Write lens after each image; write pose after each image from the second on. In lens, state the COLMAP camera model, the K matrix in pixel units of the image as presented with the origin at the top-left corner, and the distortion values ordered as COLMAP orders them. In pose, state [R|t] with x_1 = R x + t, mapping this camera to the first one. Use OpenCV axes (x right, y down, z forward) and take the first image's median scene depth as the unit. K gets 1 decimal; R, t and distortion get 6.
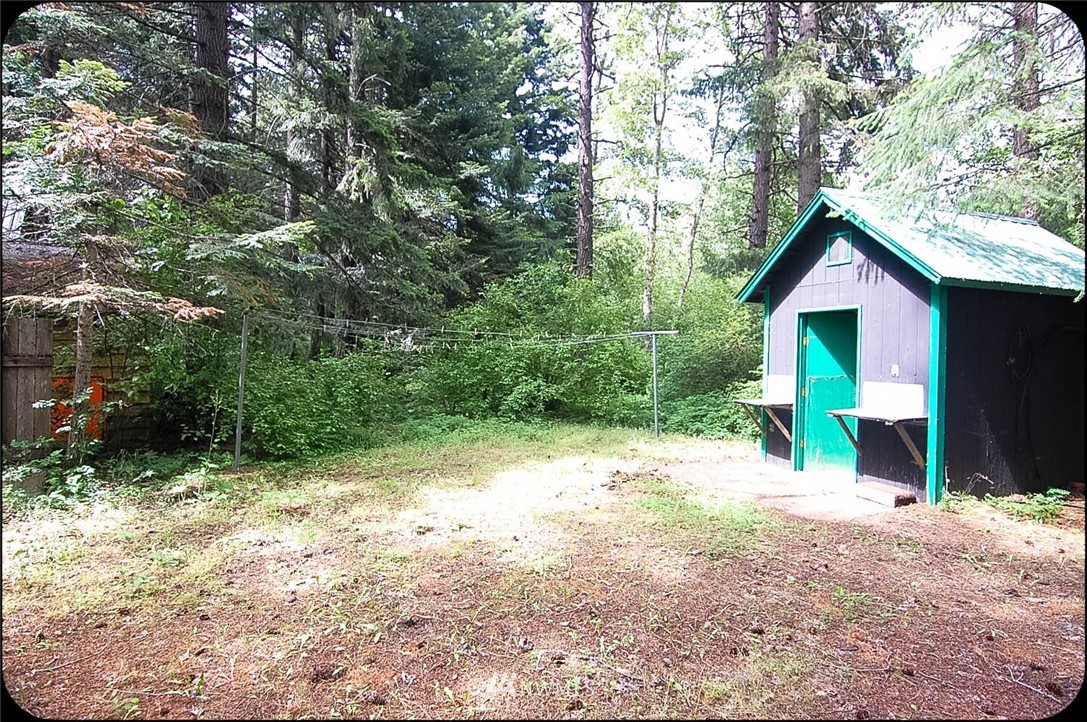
lens RADIAL K [[592.1, 0, 543.5], [0, 592.1, 361.0], [0, 0, 1]] dist [0.000182, 0.000008]
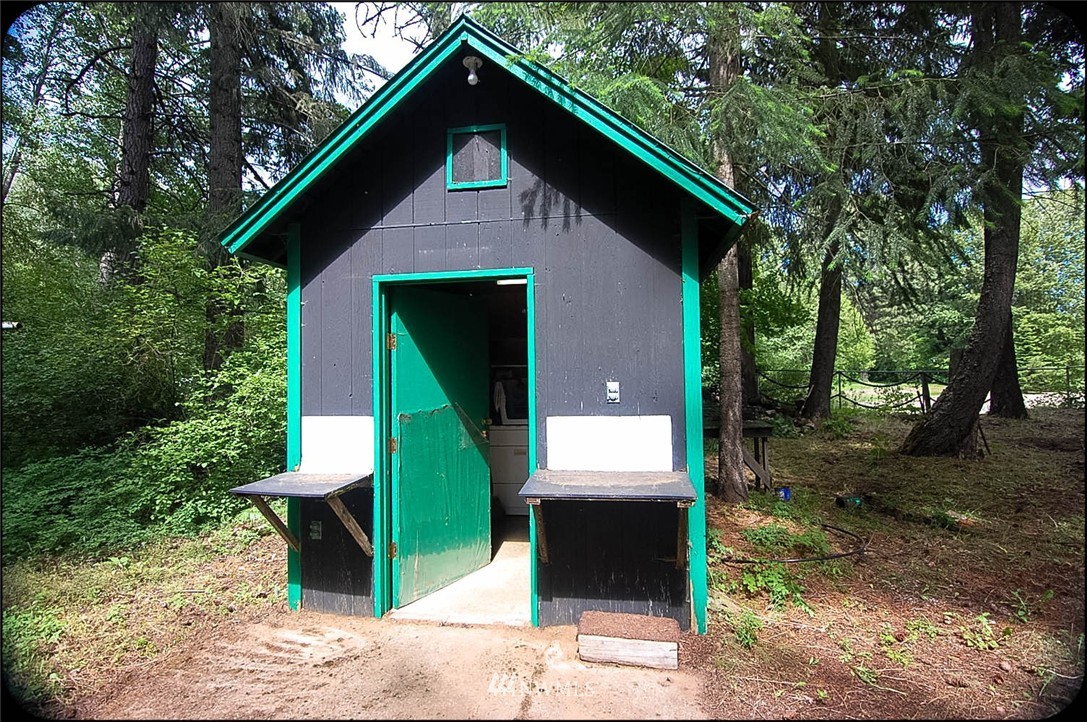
lens RADIAL K [[521.5, 0, 543.5], [0, 521.5, 361.0], [0, 0, 1]] dist [-0.002252, -0.000186]
pose [[0.488859, 0.006227, 0.872341, 0.137130], [0.034087, 0.999074, -0.026234, -0.001663], [-0.871697, 0.042561, 0.488194, 0.738484]]
